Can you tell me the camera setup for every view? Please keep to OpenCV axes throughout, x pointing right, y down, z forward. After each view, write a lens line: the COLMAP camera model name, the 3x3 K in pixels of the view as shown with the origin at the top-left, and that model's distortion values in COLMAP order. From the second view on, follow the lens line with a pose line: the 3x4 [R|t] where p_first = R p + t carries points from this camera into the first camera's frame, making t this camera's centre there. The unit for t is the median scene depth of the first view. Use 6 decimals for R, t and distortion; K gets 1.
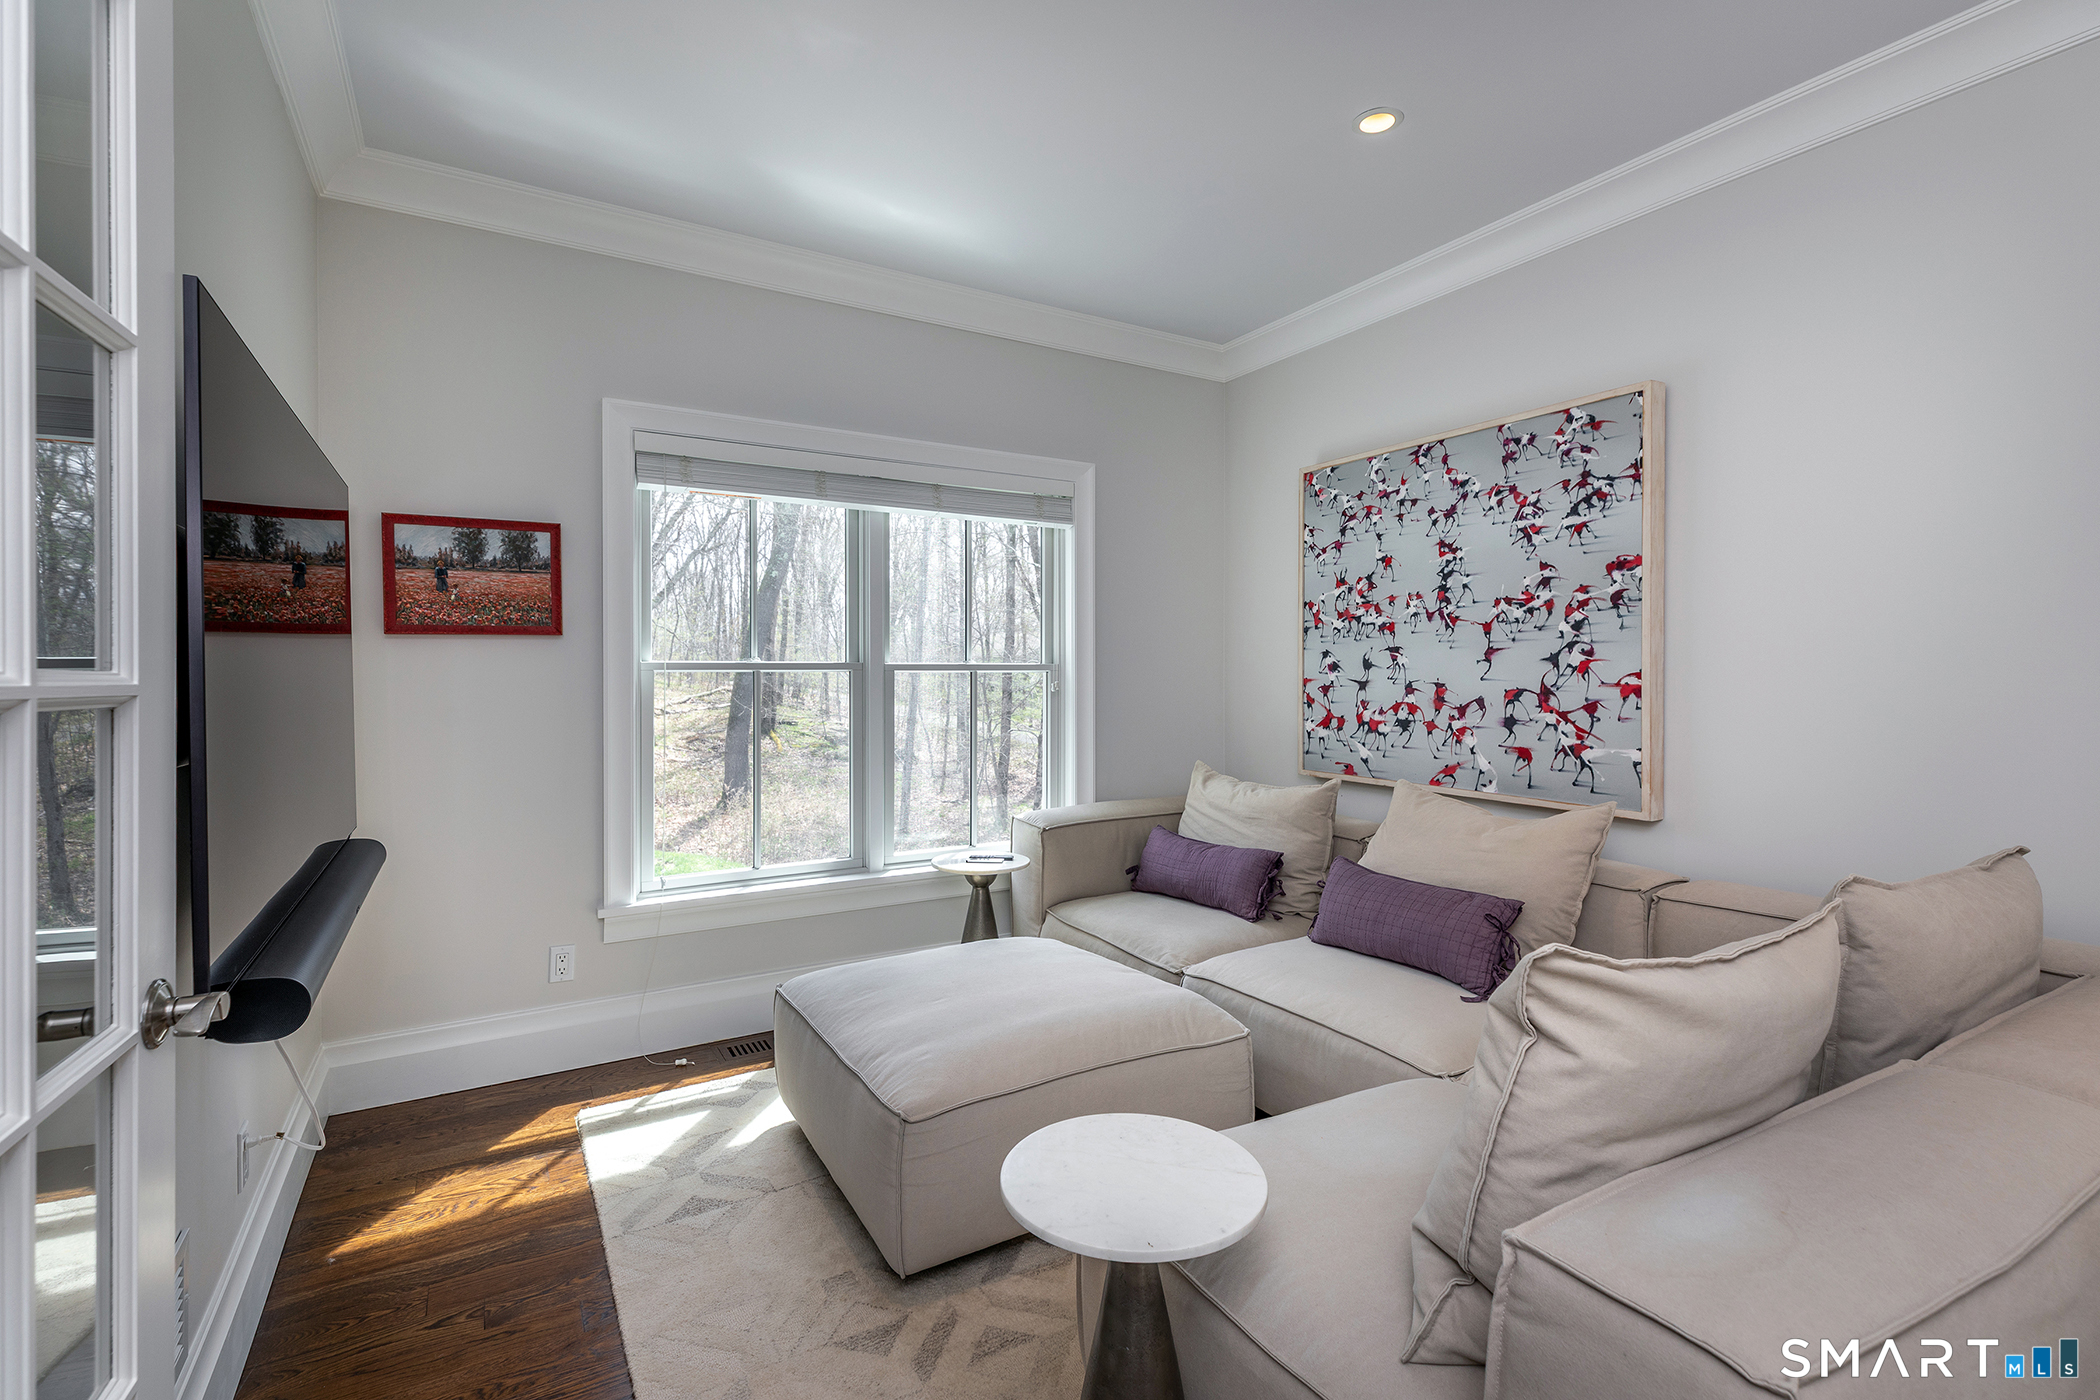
lens RADIAL K [[952.1, 0, 1050.0], [0, 952.1, 700.0], [0, 0, 1]] dist [0.022483, -0.012953]
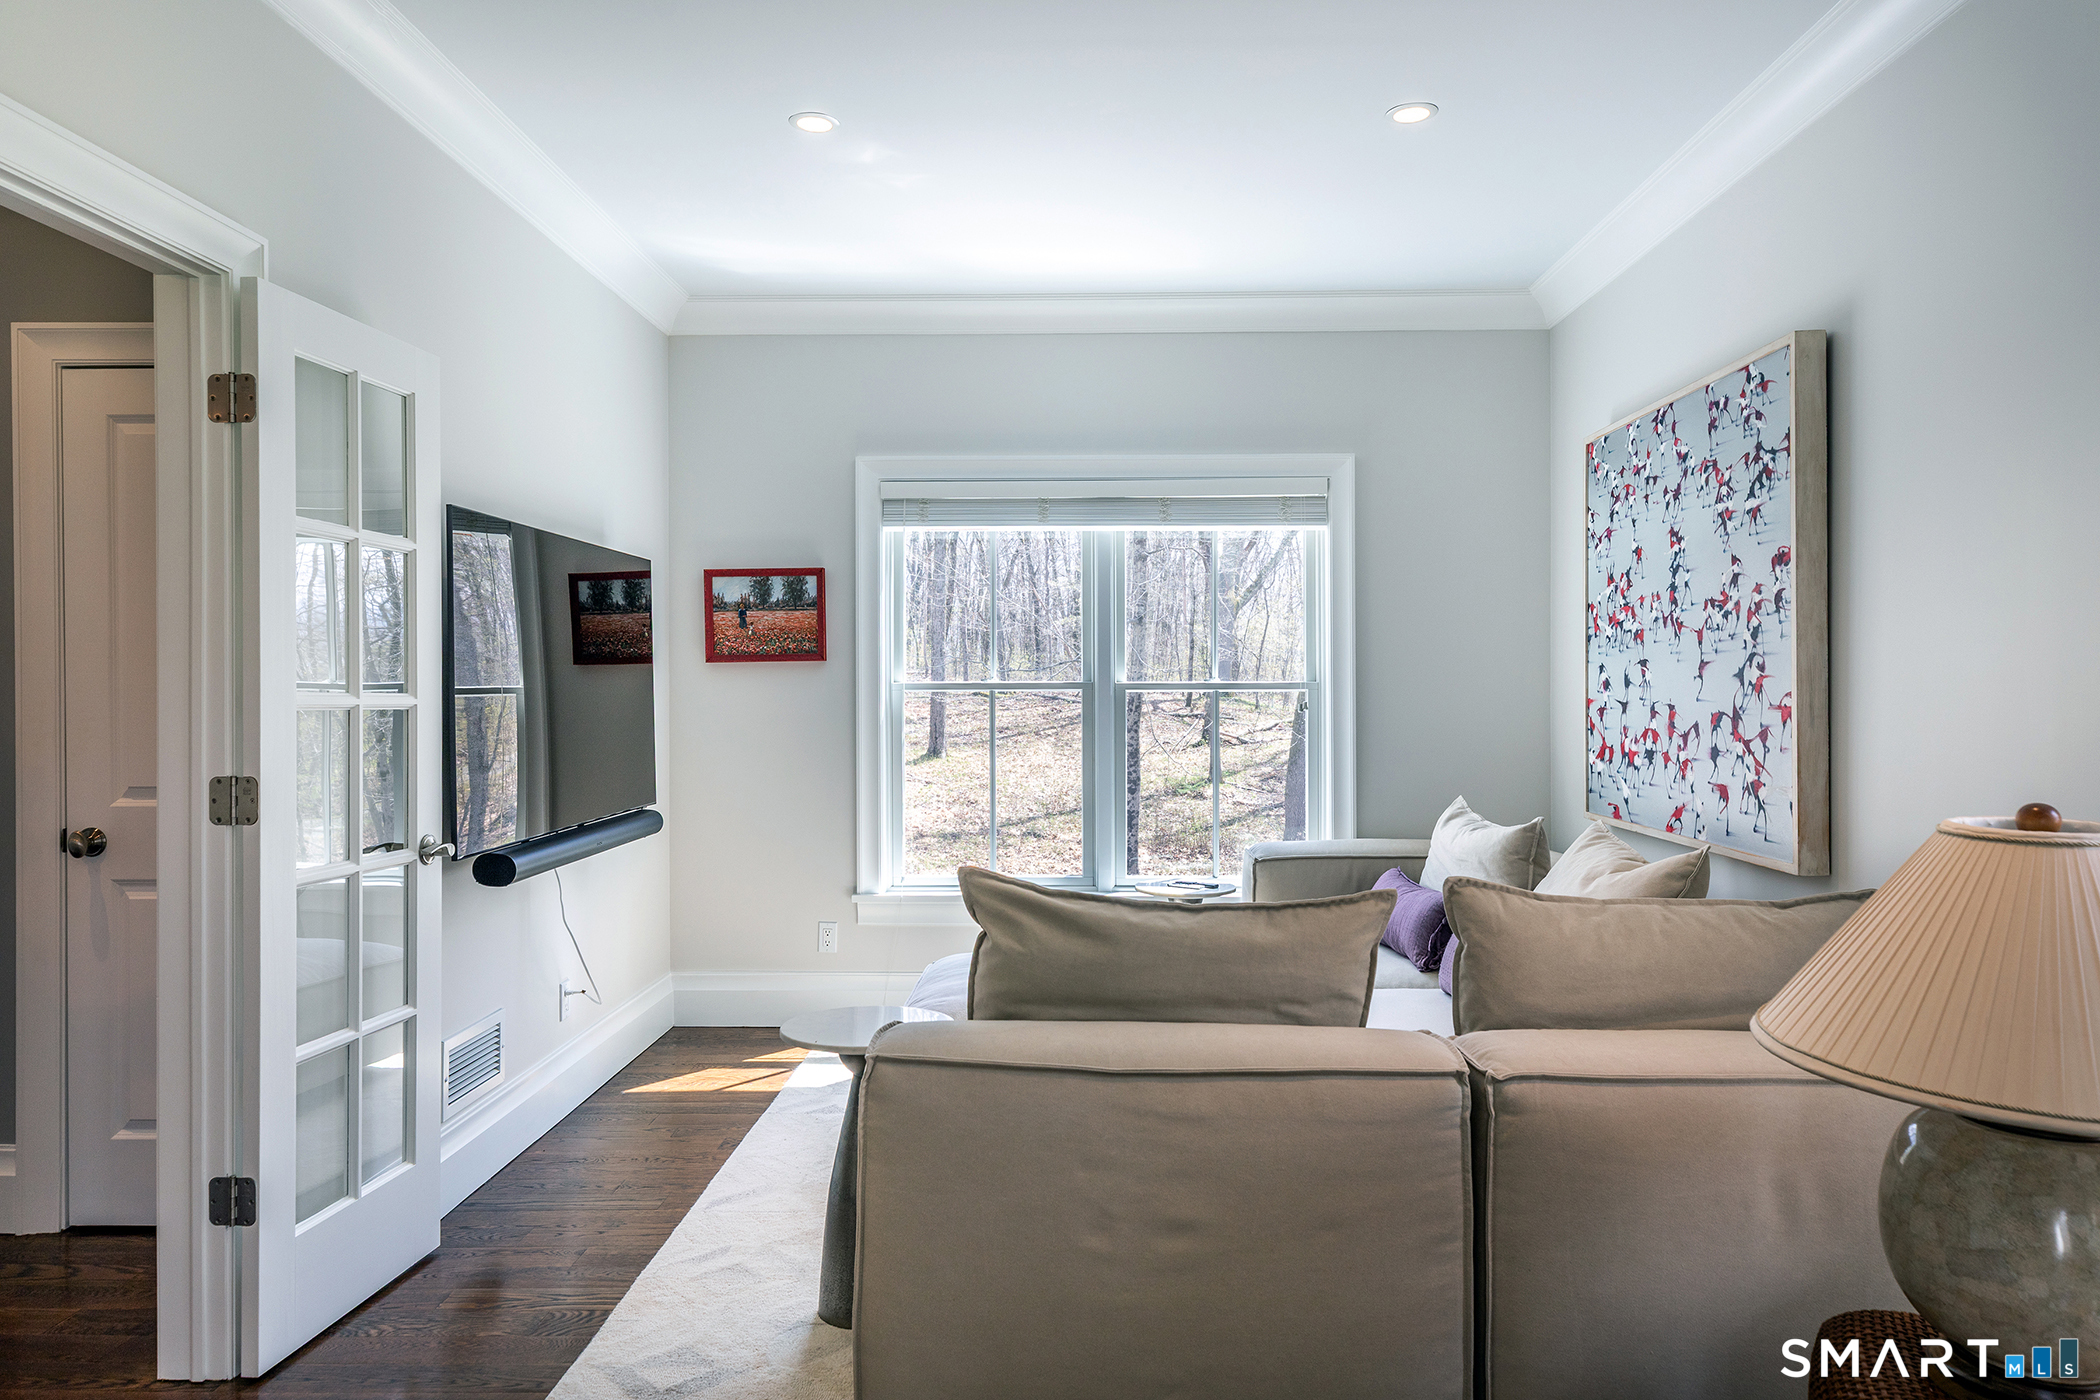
lens RADIAL K [[1414.8, 0, 1043.7], [0, 1414.8, 741.5], [0, 0, 1]] dist [0.032469, -0.000274]
pose [[0.833728, 0.019187, -0.551842, 0.686065], [-0.014680, 0.999813, 0.012584, 0.006599], [0.551980, -0.002390, 0.833854, -0.319306]]
